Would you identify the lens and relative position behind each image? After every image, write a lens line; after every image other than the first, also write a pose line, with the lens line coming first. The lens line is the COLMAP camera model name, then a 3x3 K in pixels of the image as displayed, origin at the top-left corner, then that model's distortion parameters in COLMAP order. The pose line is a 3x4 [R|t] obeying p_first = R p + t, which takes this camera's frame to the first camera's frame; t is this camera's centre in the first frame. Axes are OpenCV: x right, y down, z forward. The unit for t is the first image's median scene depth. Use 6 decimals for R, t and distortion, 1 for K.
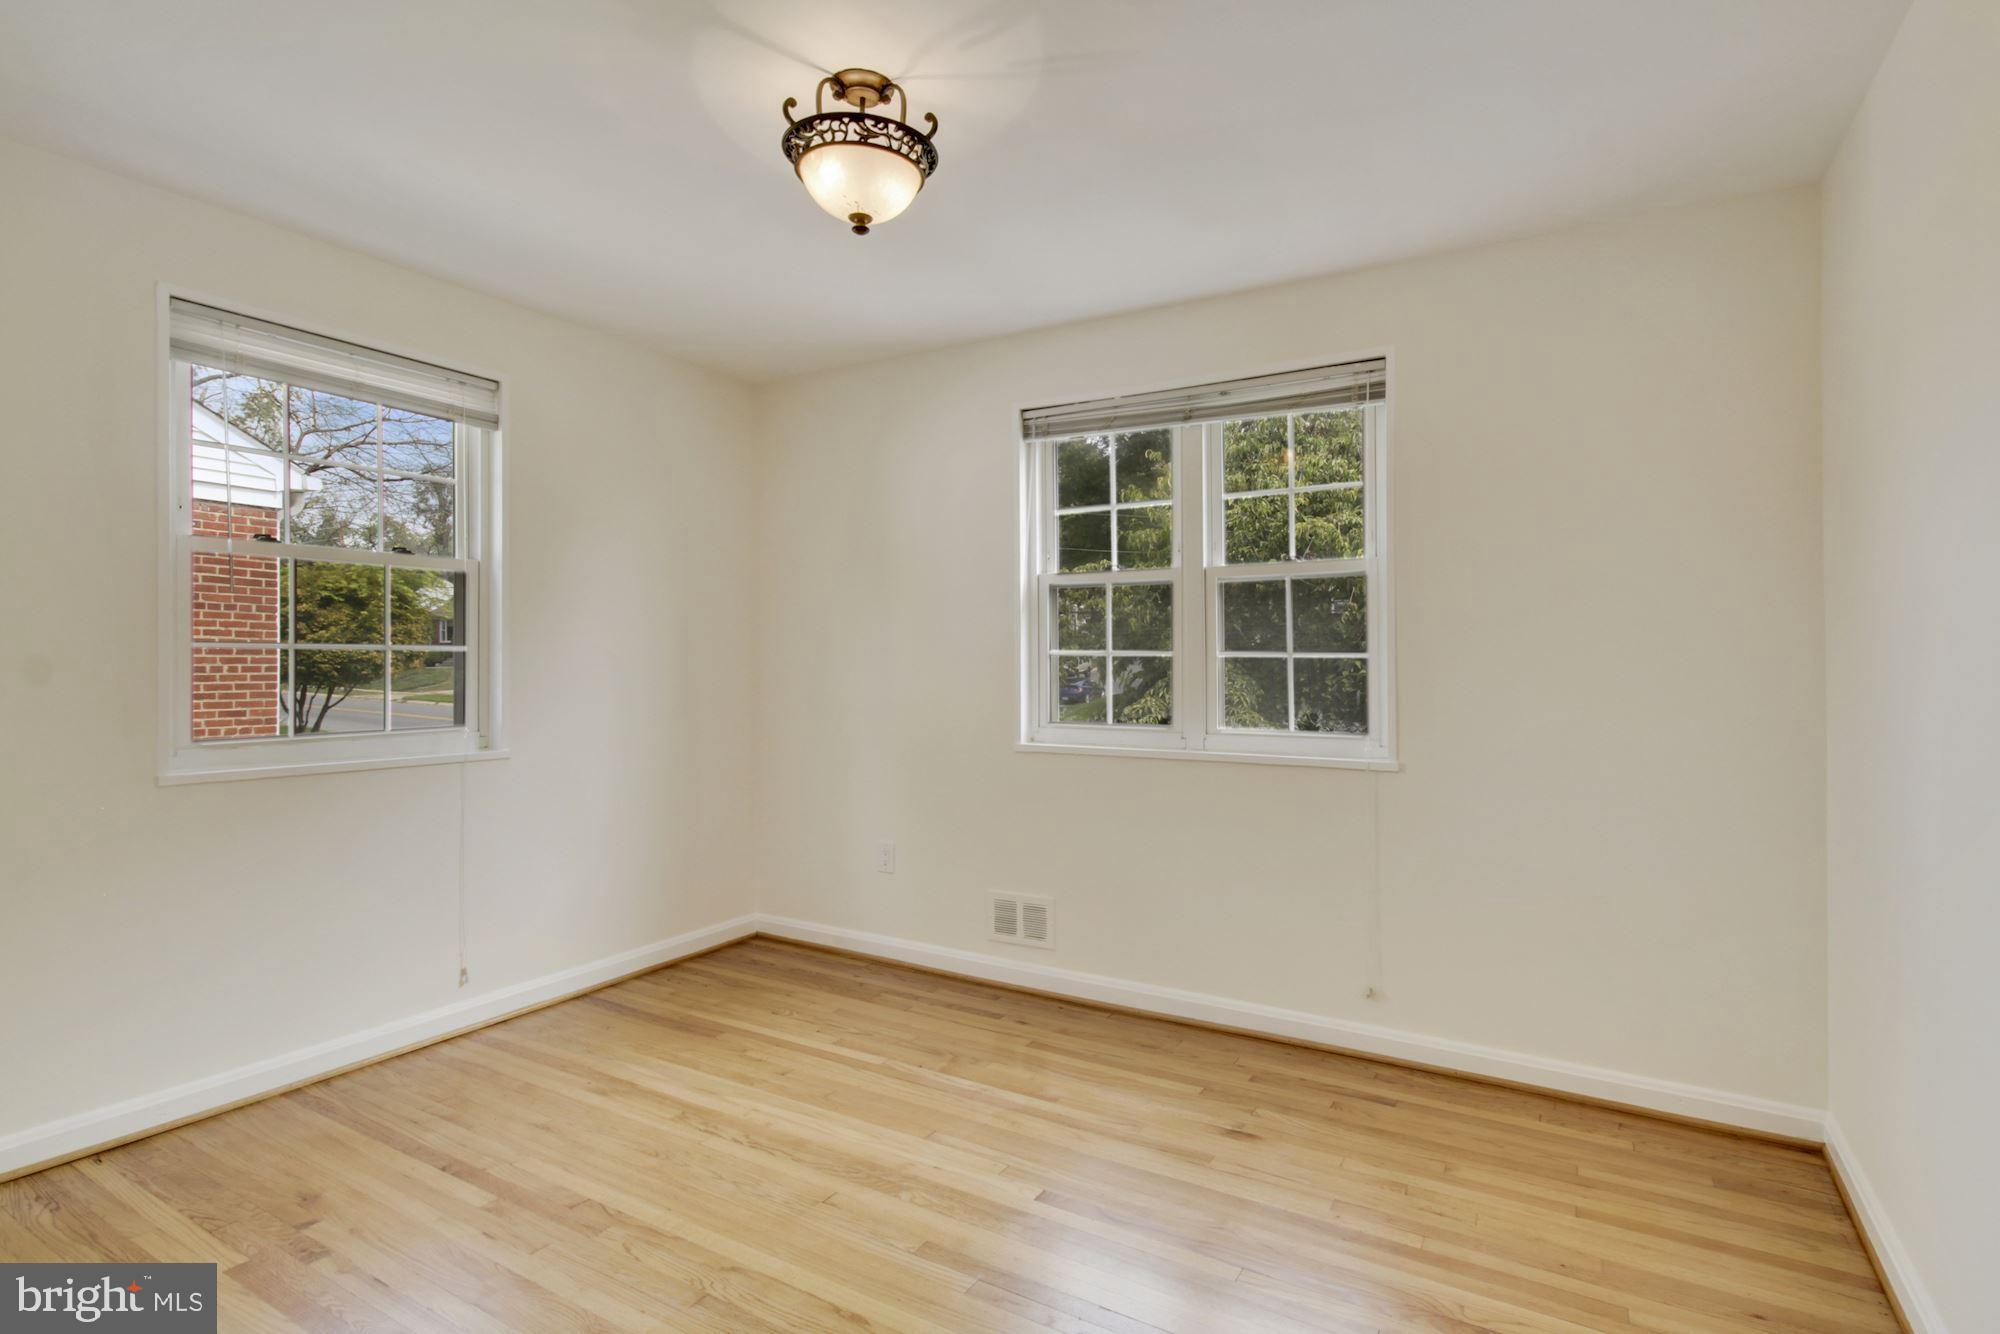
lens RADIAL K [[997.7, 0, 1002.3], [0, 997.7, 651.2], [0, 0, 1]] dist [0.023027, -0.000938]
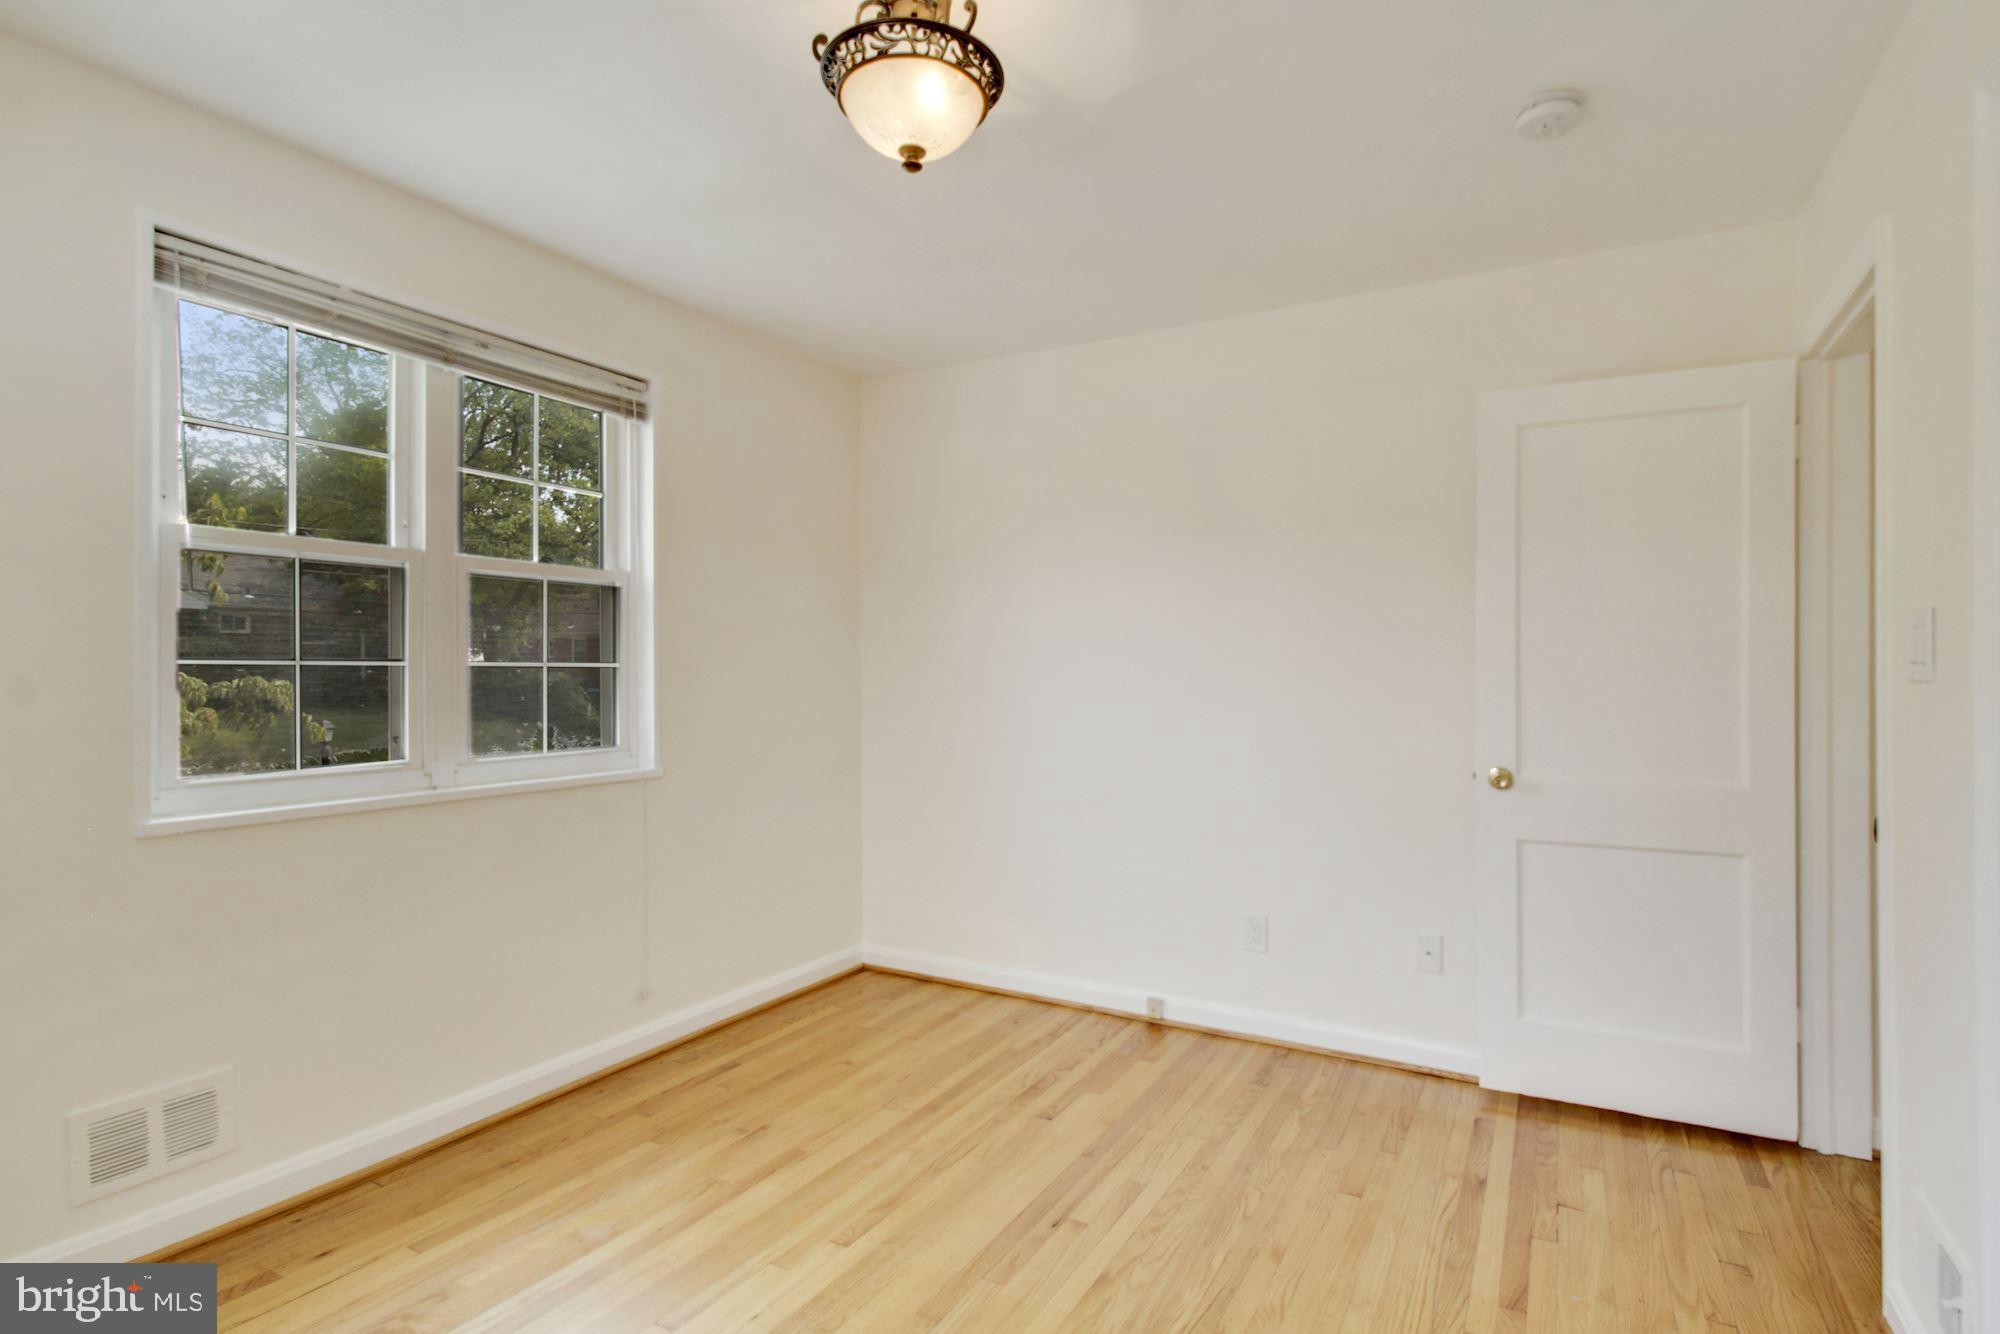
lens RADIAL K [[1021.3, 0, 1004.7], [0, 1021.3, 665.5], [0, 0, 1]] dist [0.029165, -0.031959]
pose [[-0.025960, 0.005107, 0.999650, -0.733956], [-0.005753, 0.999970, -0.005258, 0.006630], [-0.999646, -0.005888, -0.025930, 0.693763]]
